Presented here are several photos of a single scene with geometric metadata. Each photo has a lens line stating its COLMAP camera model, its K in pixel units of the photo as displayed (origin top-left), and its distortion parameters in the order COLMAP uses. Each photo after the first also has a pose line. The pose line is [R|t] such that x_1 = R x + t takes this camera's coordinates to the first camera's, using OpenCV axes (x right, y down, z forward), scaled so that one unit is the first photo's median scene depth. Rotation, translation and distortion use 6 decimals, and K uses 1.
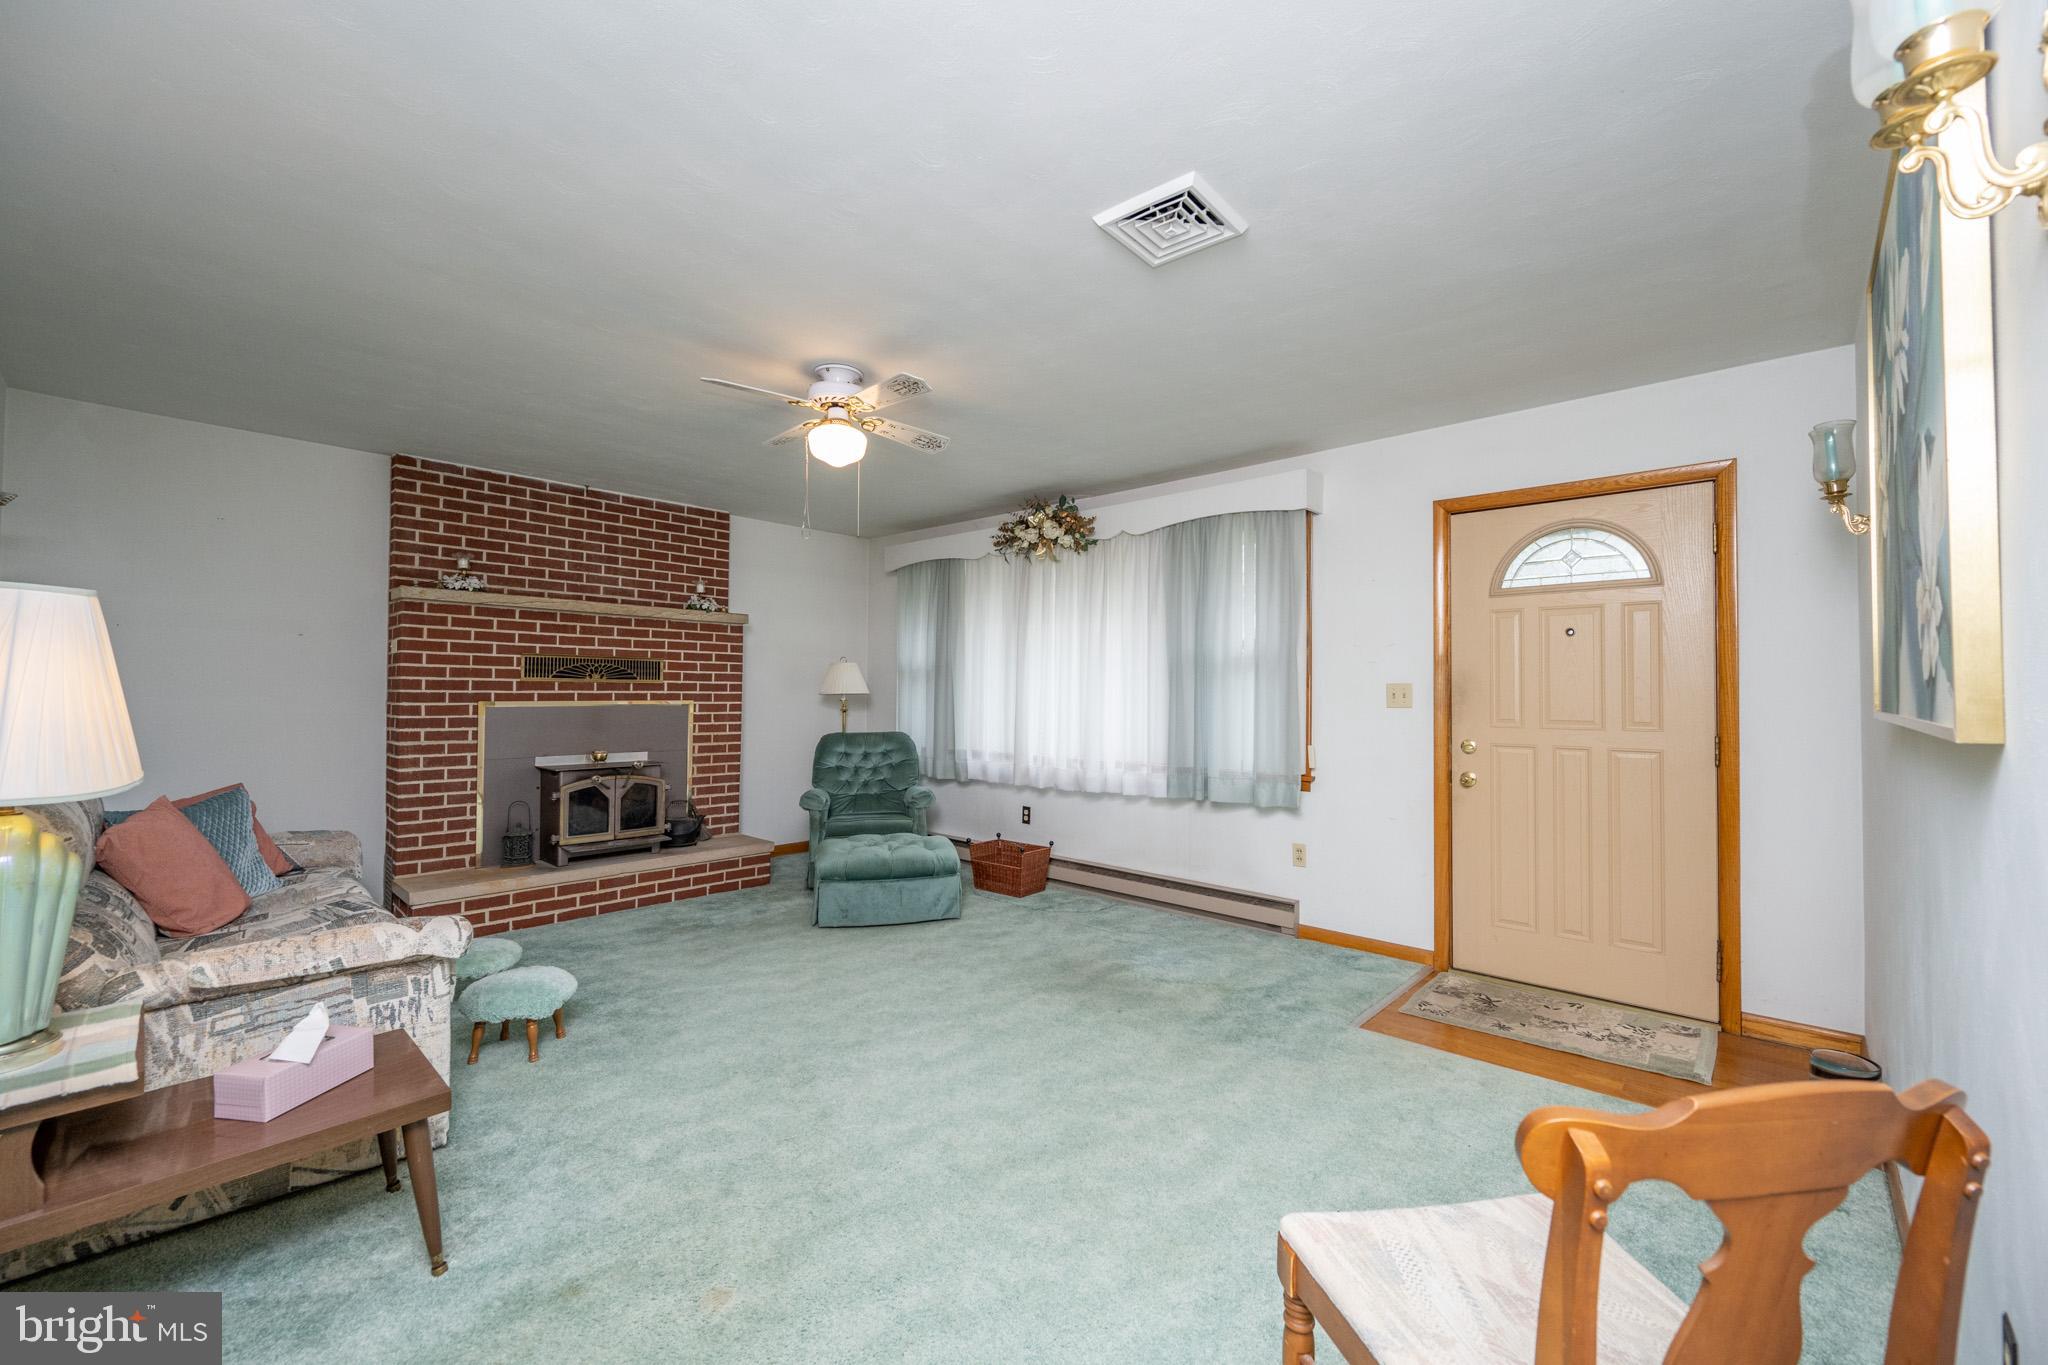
lens RADIAL K [[848.5, 0, 984.8], [0, 848.5, 704.8], [0, 0, 1]] dist [-0.001194, -0.000119]
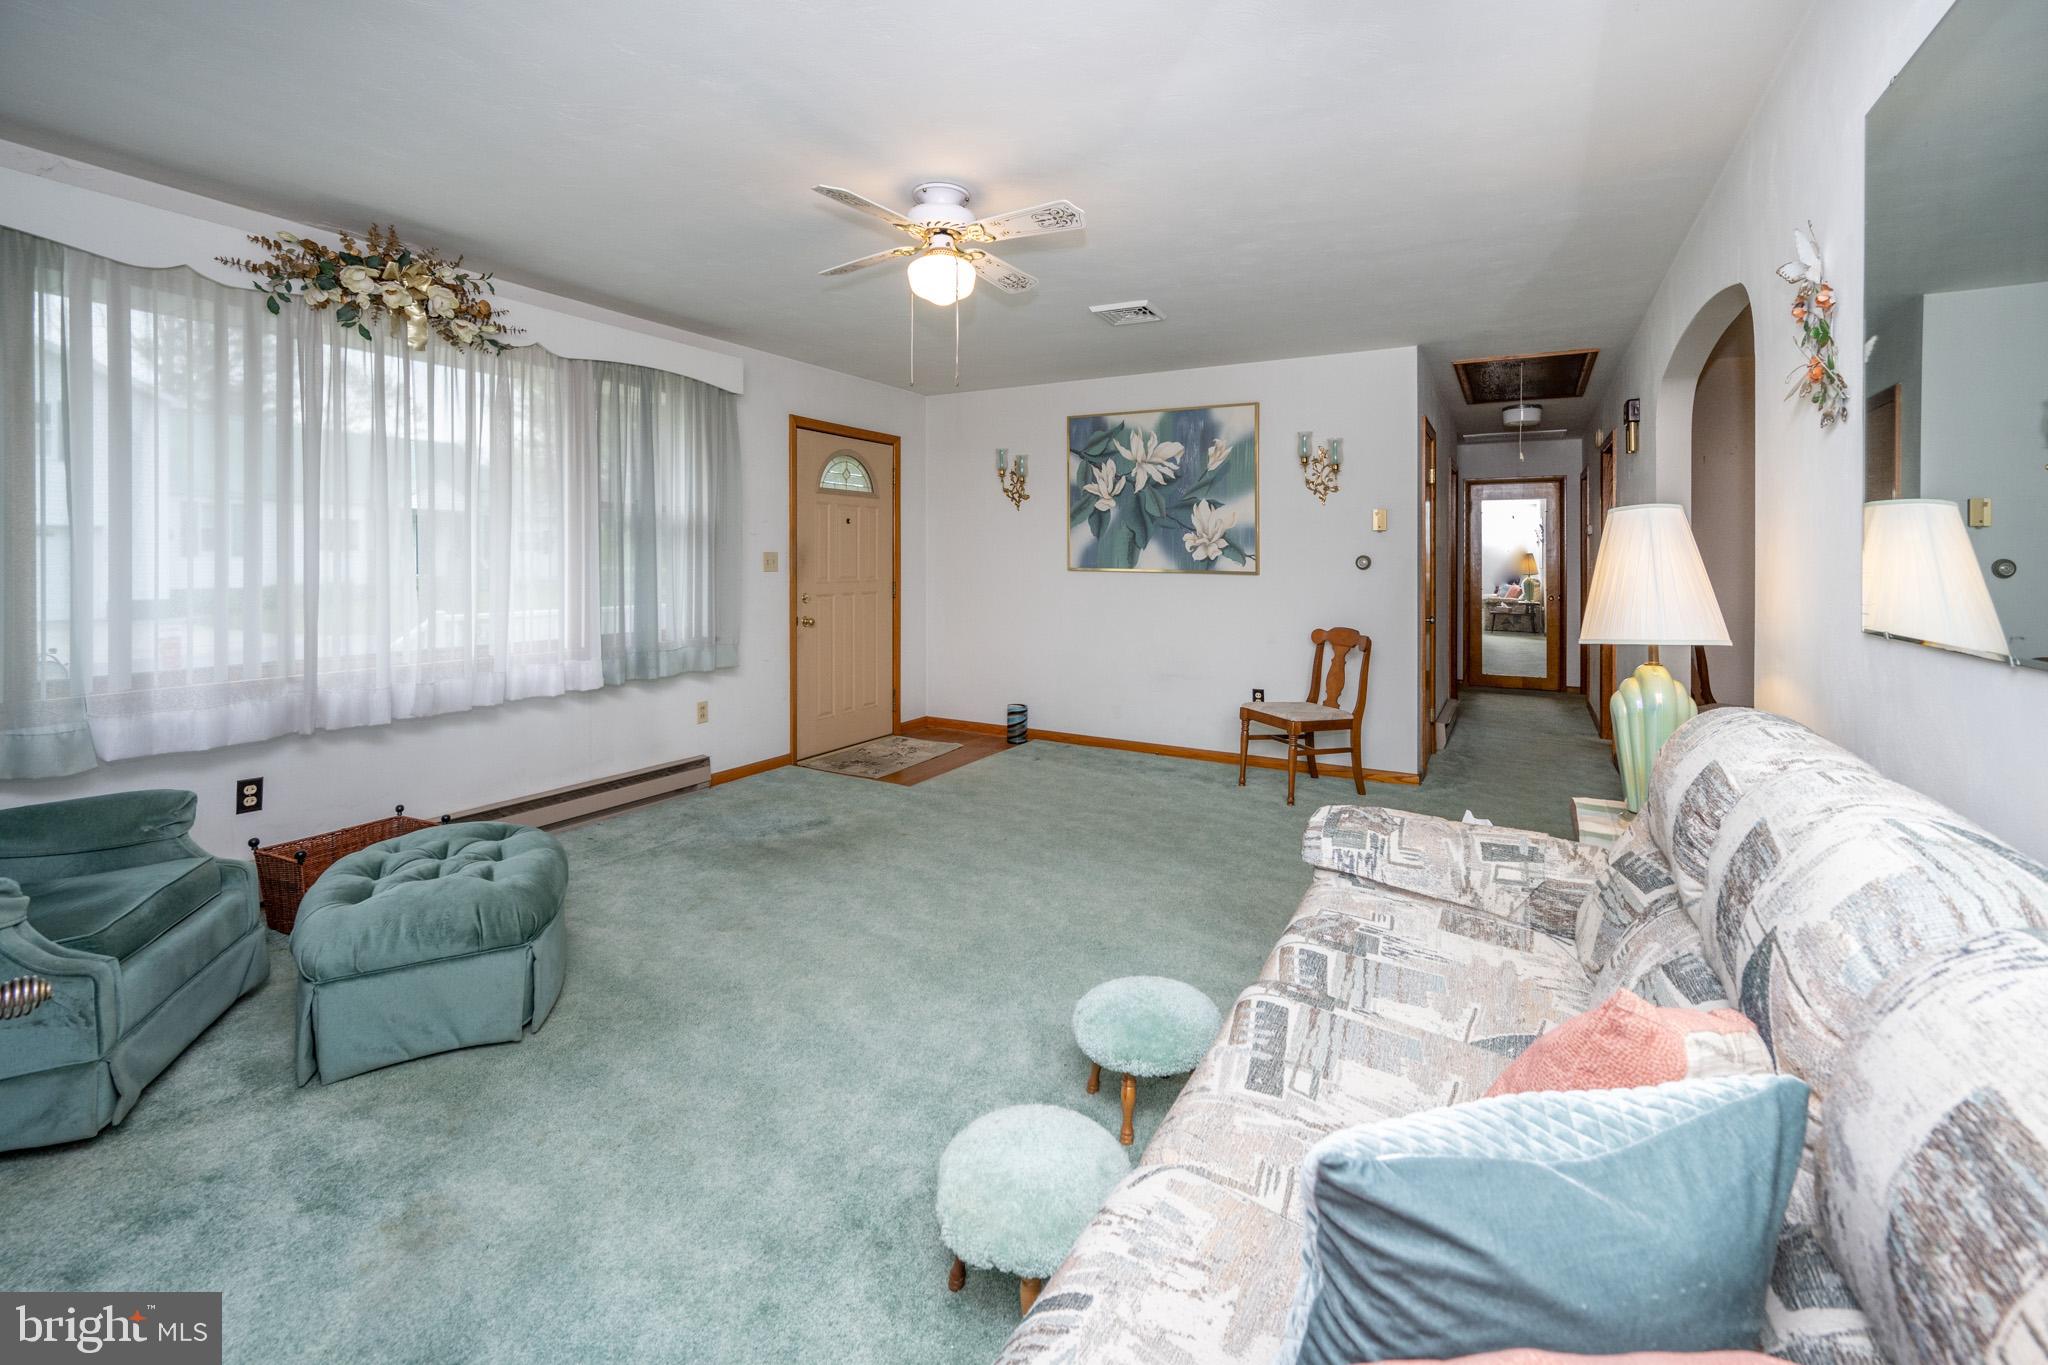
lens RADIAL K [[867.0, 0, 1098.0], [0, 867.0, 559.5], [0, 0, 1]] dist [-0.000127, -0.000075]
pose [[-0.319724, -0.013028, 0.947421, -0.758232], [0.005364, 0.999865, 0.015559, -0.027031], [-0.947495, 0.010057, -0.319611, 0.807794]]
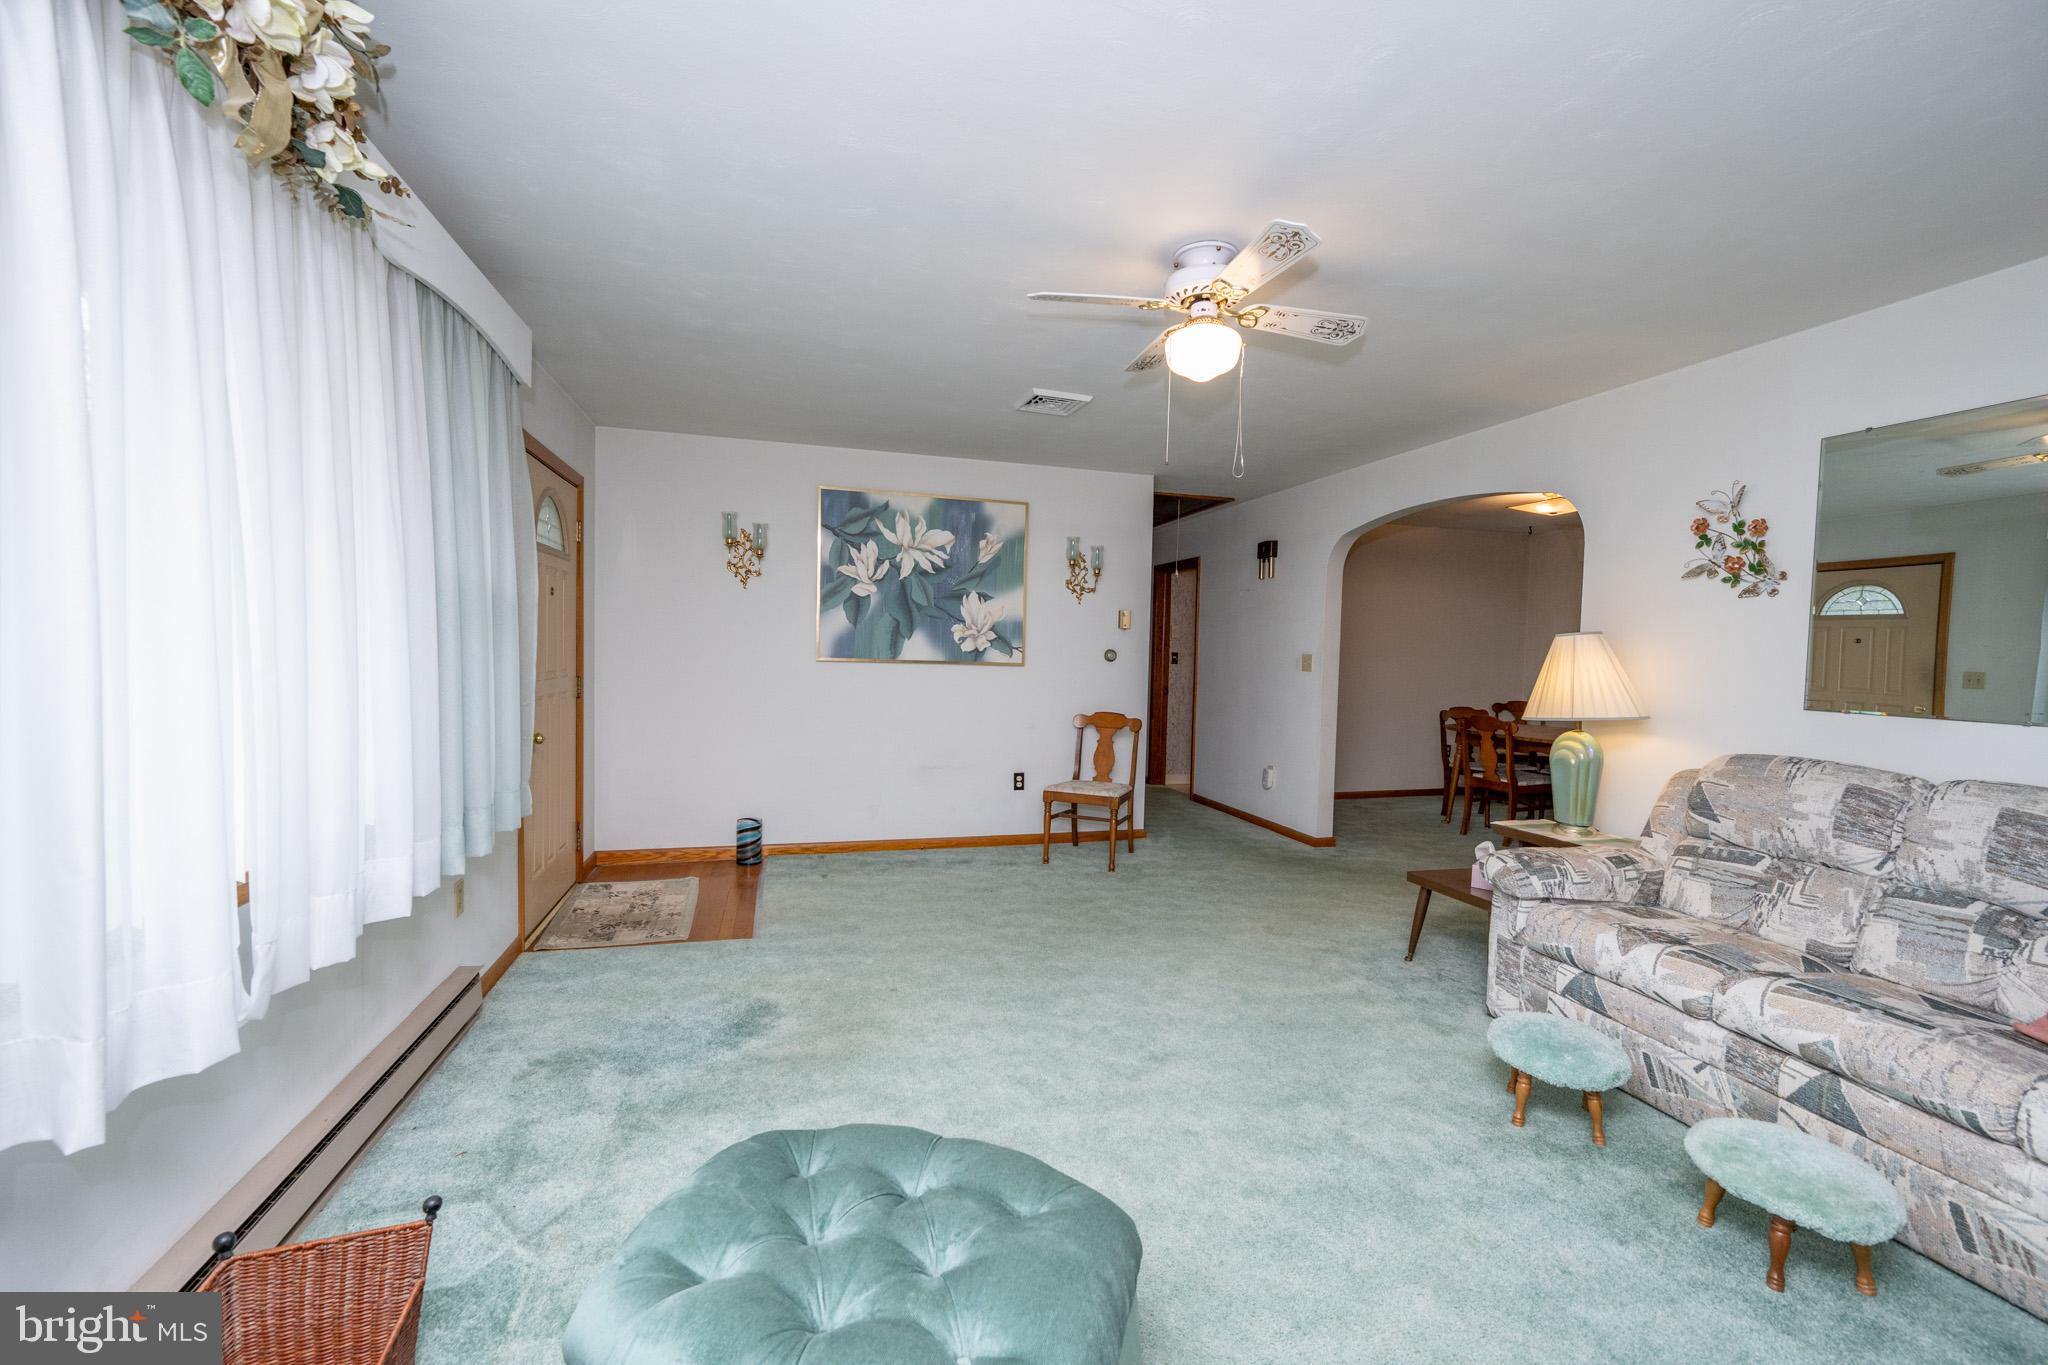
lens RADIAL K [[803.1, 0, 1050.9], [0, 803.1, 684.2], [0, 0, 1]] dist [0.000123, -0.000032]
pose [[-0.880973, -0.052095, 0.470289, -0.296946], [-0.025303, 0.997685, 0.063117, -0.034832], [-0.472489, 0.043704, -0.880252, 1.228215]]
